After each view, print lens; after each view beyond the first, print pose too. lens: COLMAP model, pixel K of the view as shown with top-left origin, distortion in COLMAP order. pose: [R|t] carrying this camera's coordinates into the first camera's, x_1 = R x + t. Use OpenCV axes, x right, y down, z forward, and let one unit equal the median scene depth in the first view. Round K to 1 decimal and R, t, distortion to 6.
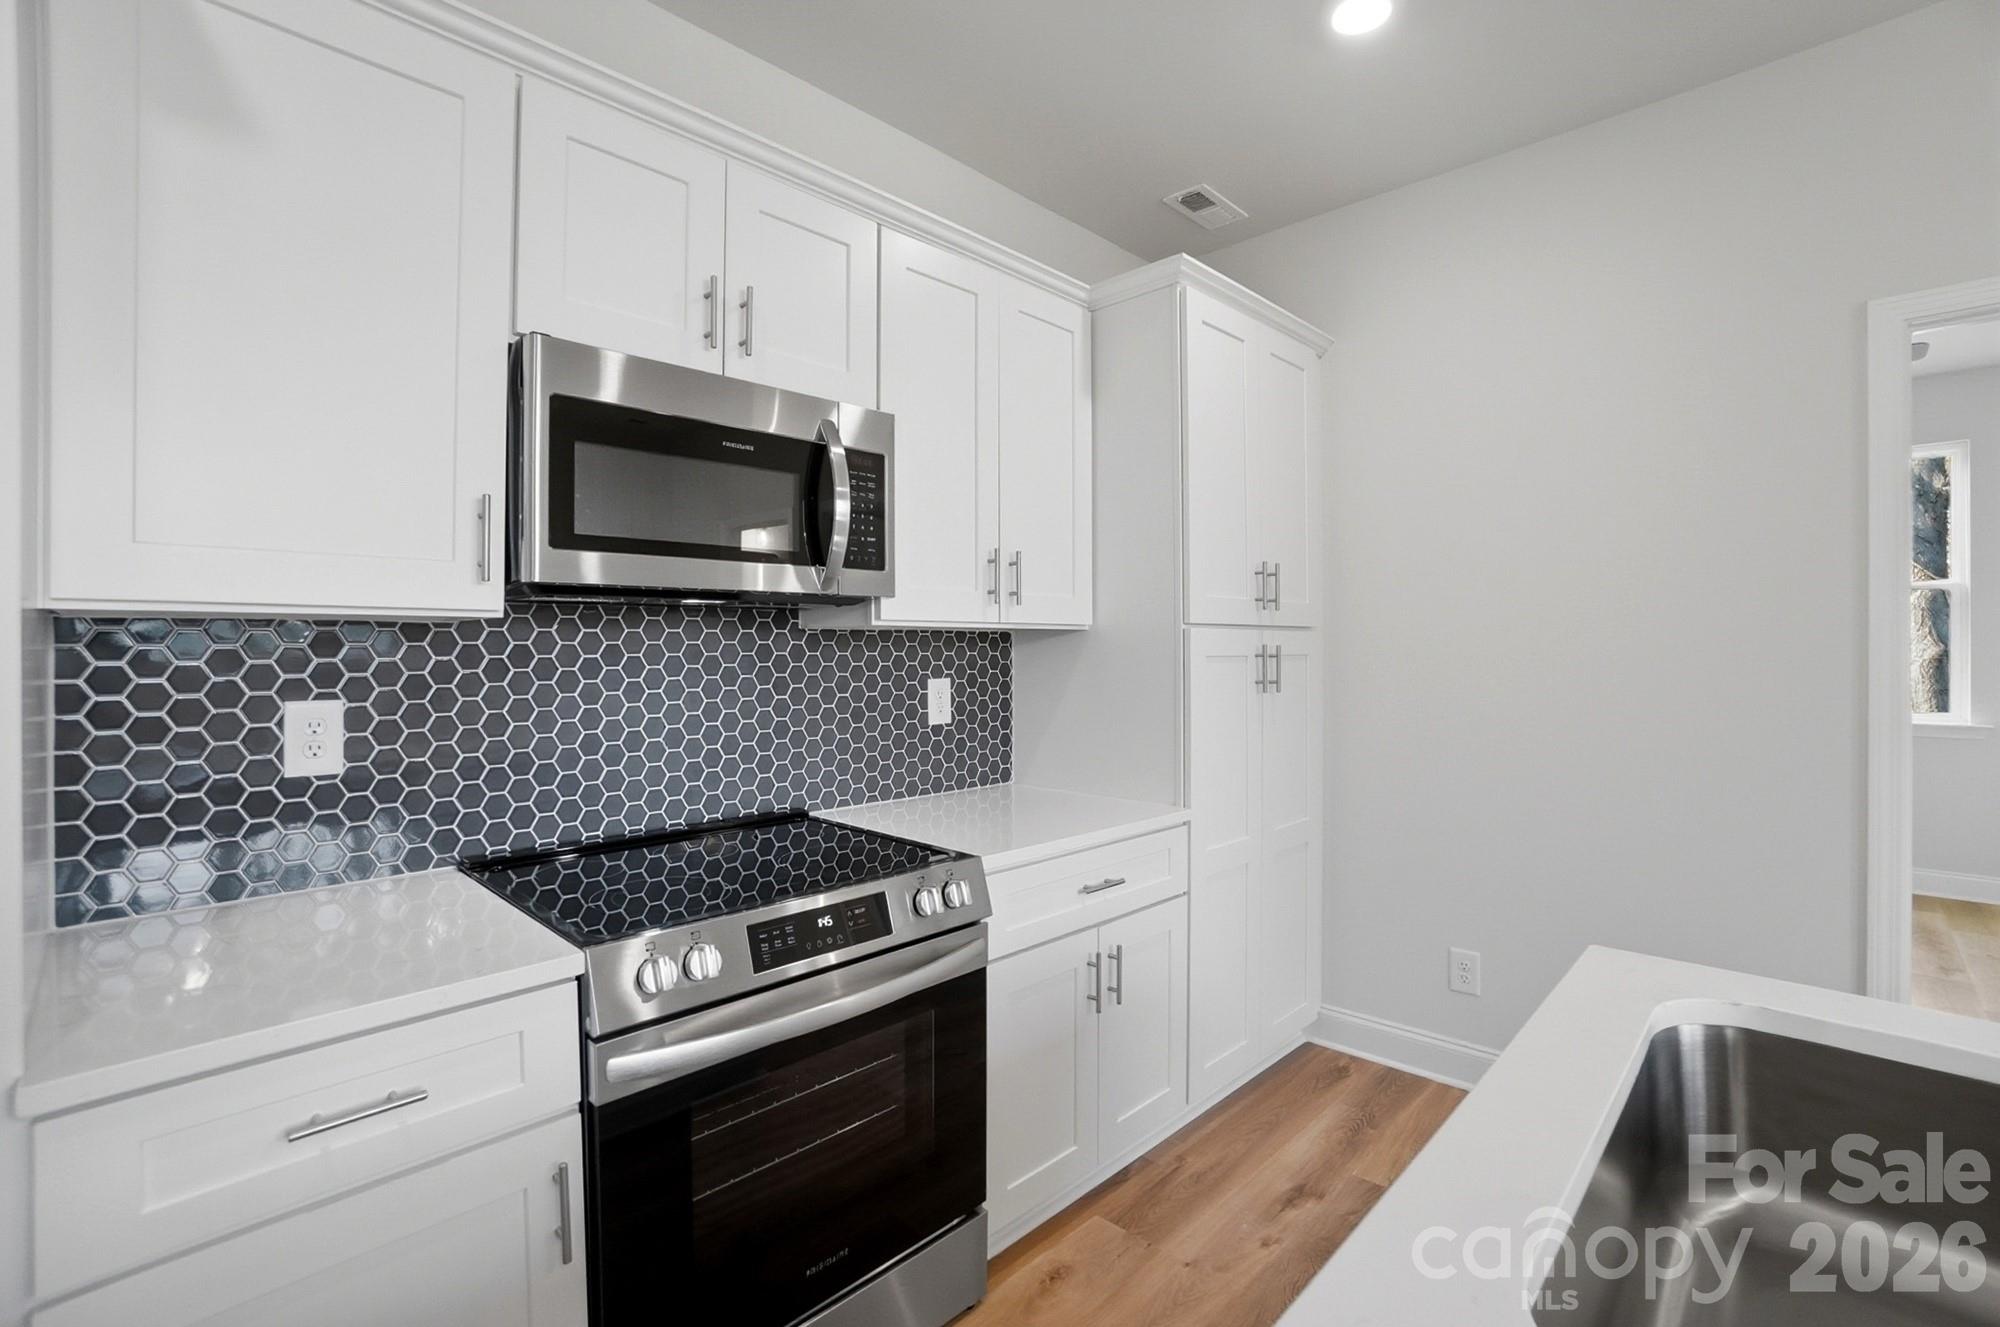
lens RADIAL K [[891.2, 0, 954.7], [0, 891.2, 644.2], [0, 0, 1]] dist [-0.028209, 0.000182]
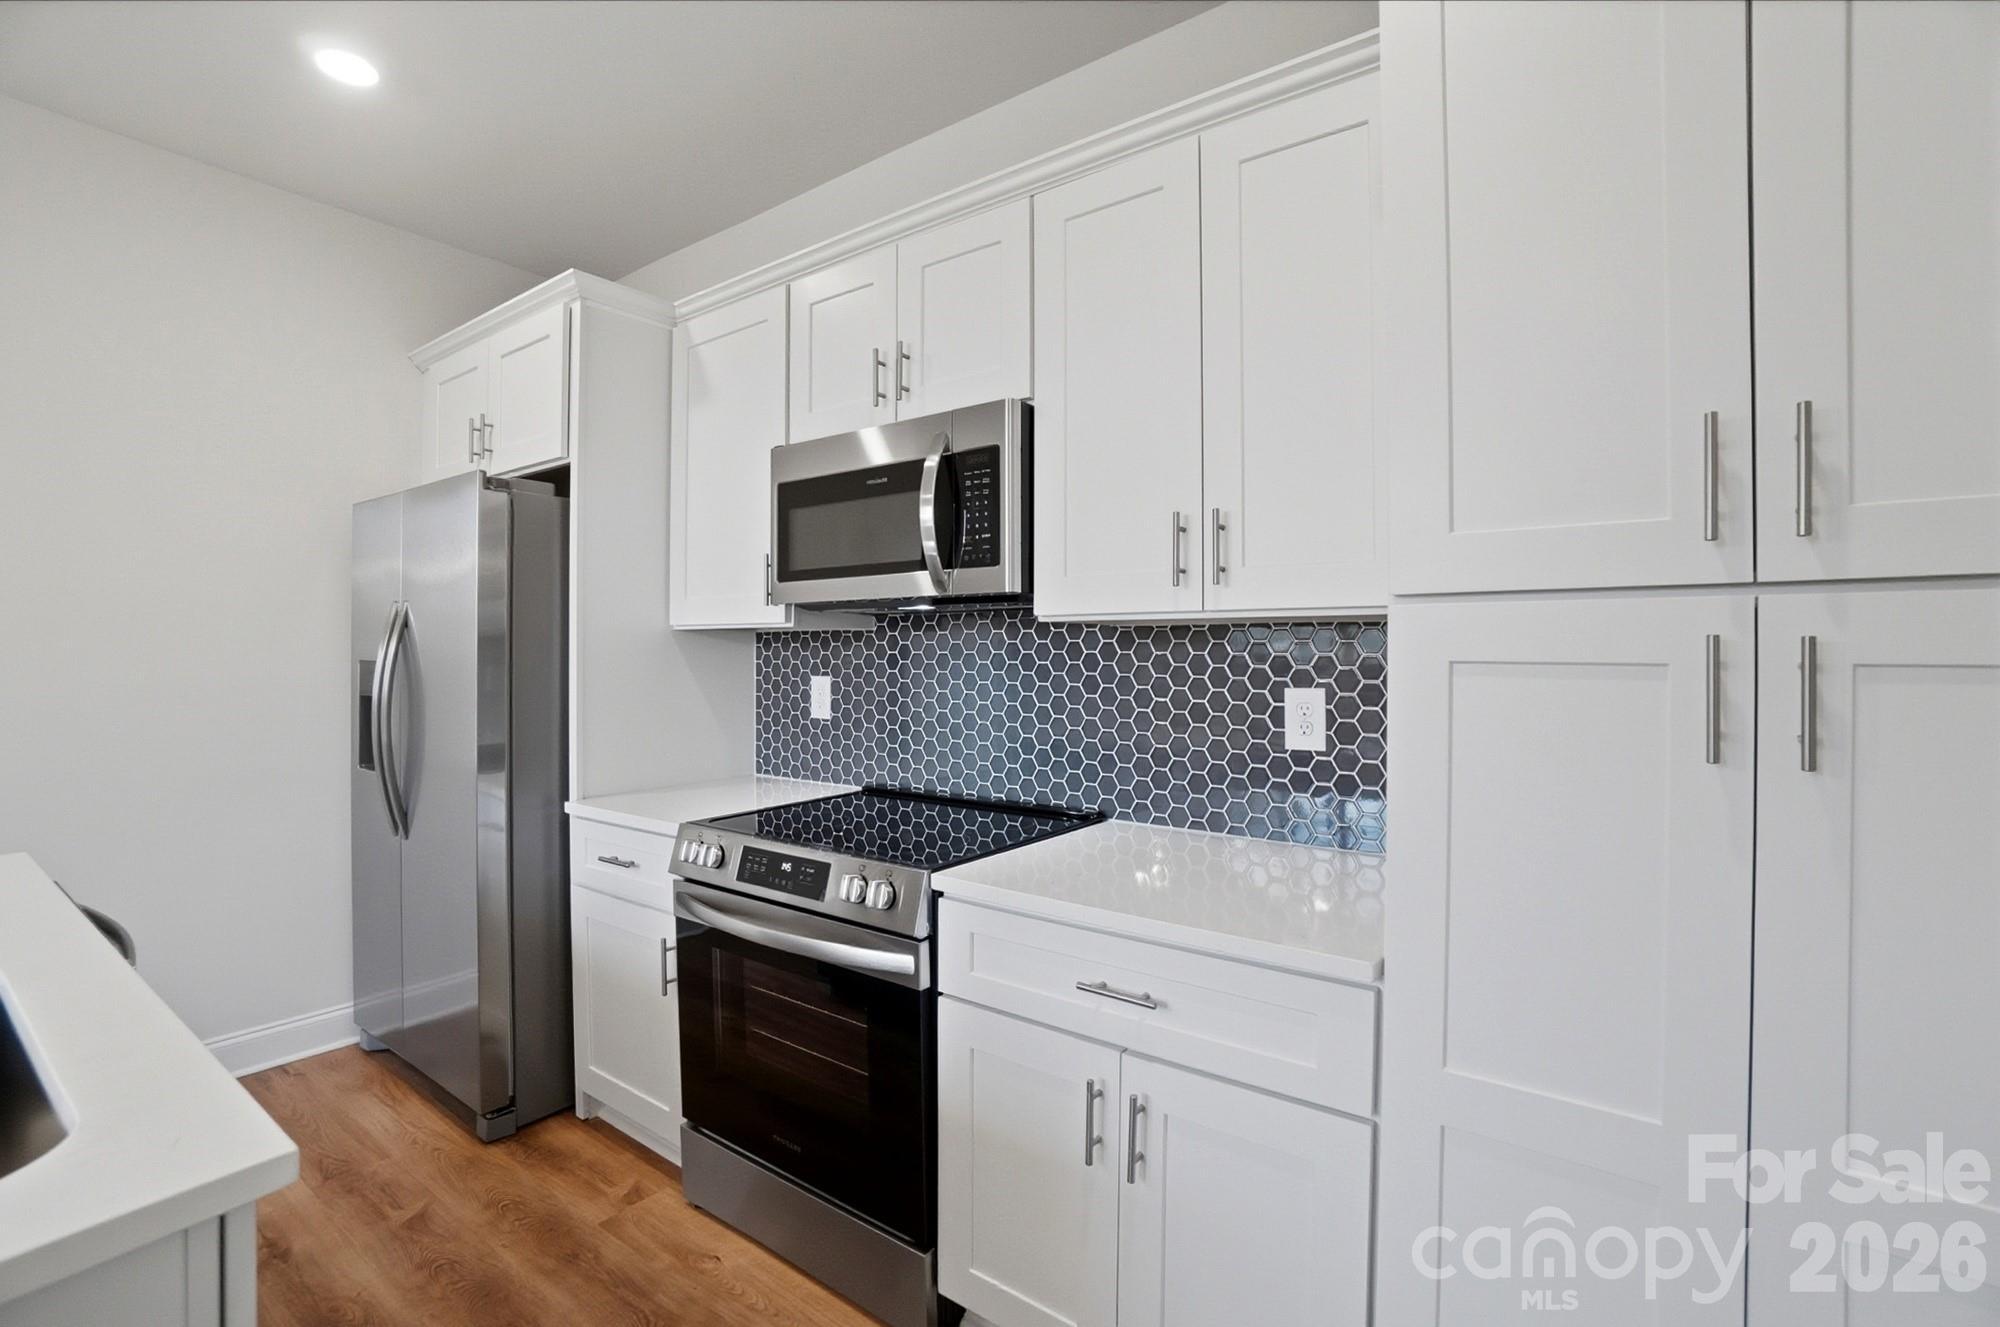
lens RADIAL K [[892.8, 0, 1000.6], [0, 892.8, 648.9], [0, 0, 1]] dist [-0.040176, 0.000069]
pose [[0.162249, 0.004560, -0.986739, 0.826857], [0.005527, 0.999969, 0.005530, 0.001472], [0.986734, -0.006350, 0.162219, 0.803004]]
